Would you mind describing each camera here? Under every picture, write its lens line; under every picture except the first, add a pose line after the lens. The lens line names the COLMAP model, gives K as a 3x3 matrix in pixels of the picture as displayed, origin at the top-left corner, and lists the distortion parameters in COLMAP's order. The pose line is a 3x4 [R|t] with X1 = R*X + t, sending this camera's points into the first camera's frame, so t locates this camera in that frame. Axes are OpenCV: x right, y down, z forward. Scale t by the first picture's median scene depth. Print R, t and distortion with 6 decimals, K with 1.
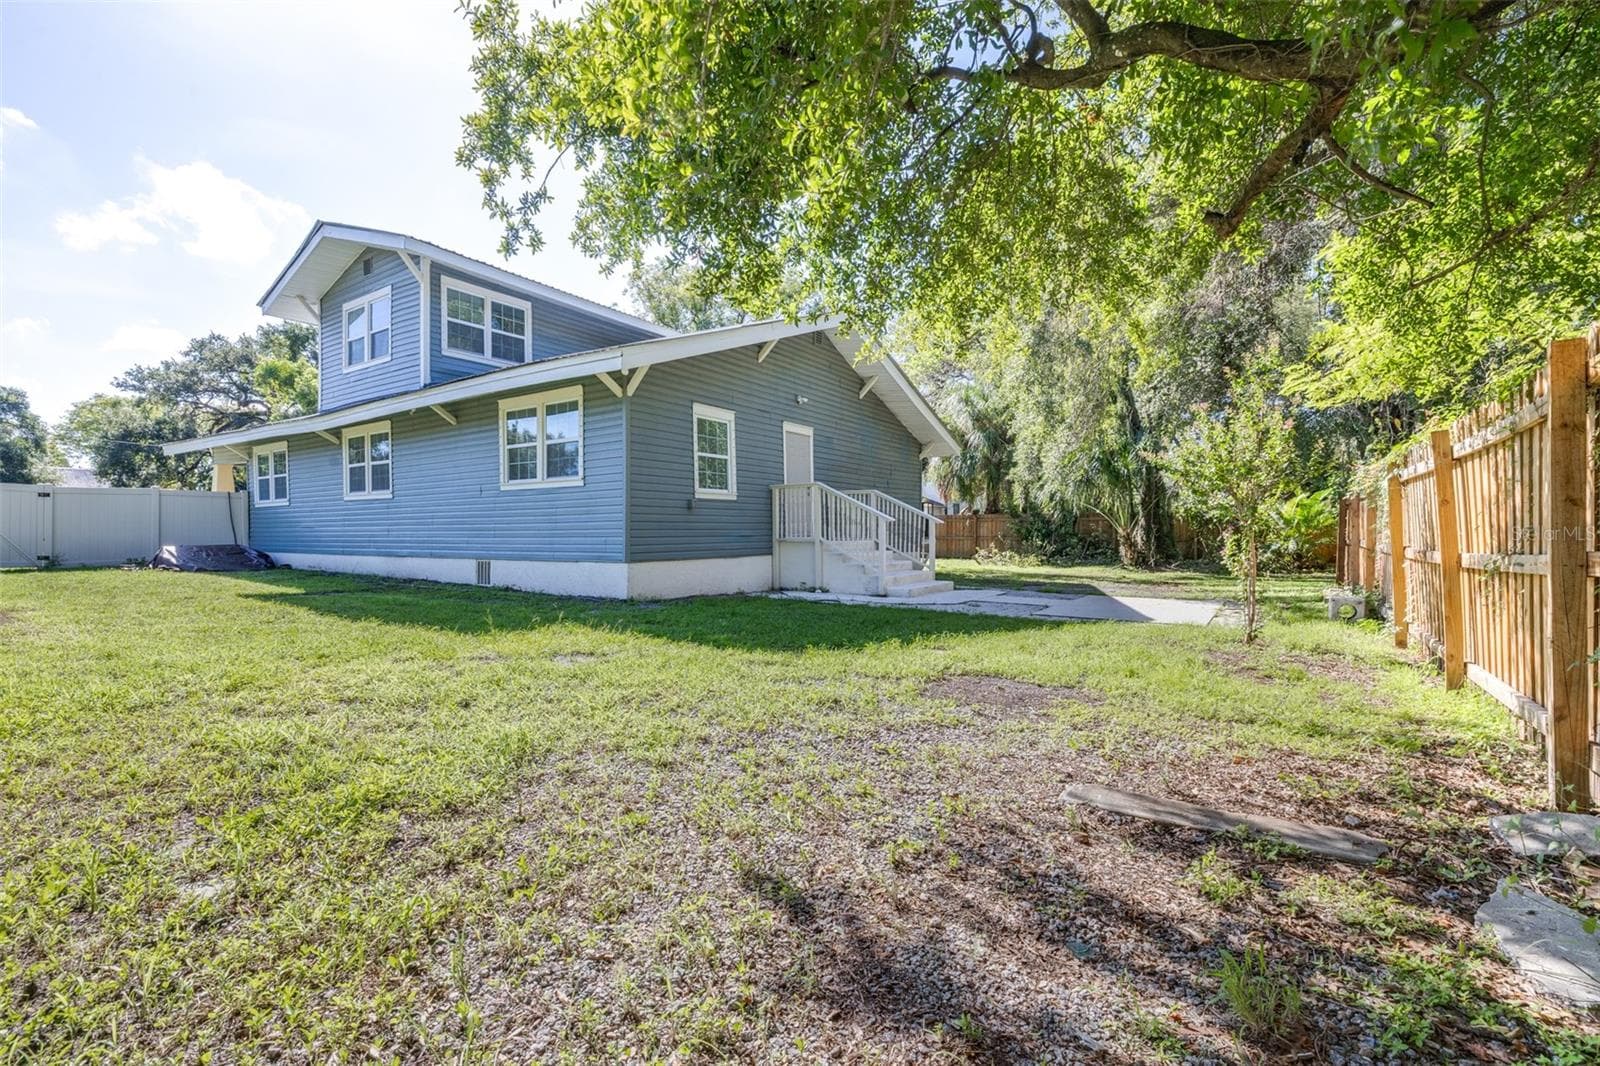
lens RADIAL K [[648.8, 0, 797.1], [0, 648.8, 517.9], [0, 0, 1]] dist [-0.003882, -0.000055]
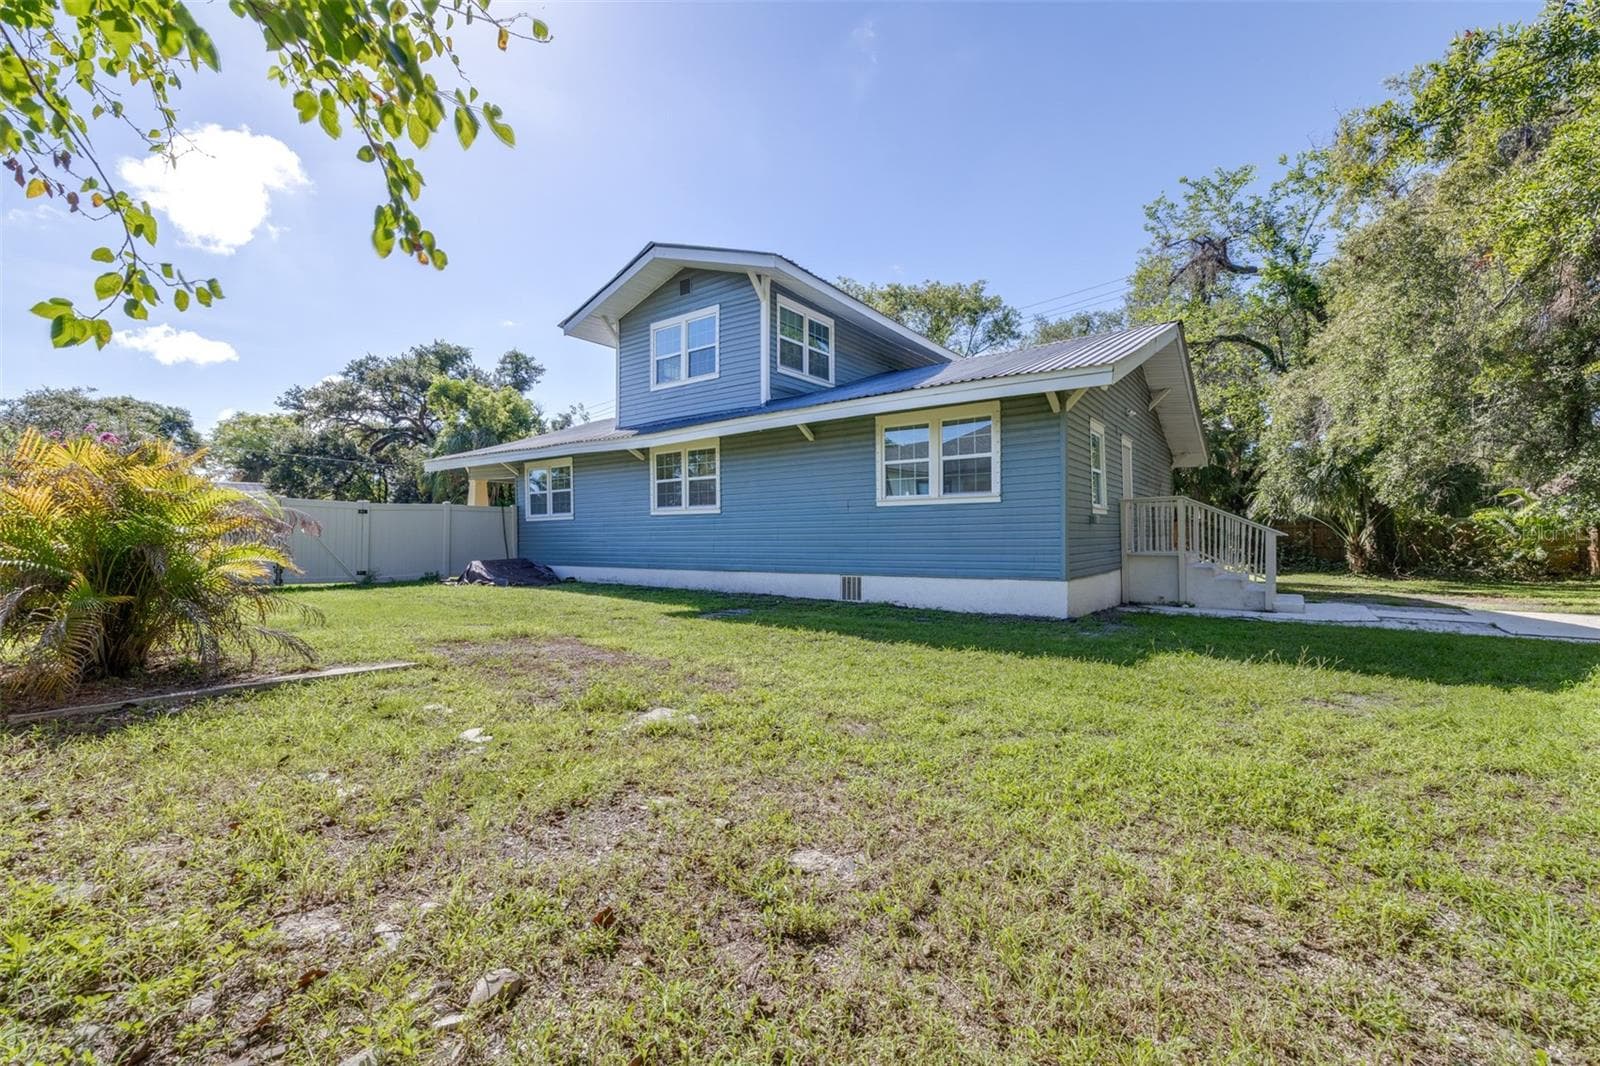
lens RADIAL K [[608.0, 0, 814.3], [0, 608.0, 515.9], [0, 0, 1]] dist [0.002256, -0.000058]
pose [[0.999624, -0.006437, -0.026663, -0.435580], [0.006190, 0.999937, -0.009327, -0.016191], [0.026722, 0.009159, 0.999601, 0.049821]]
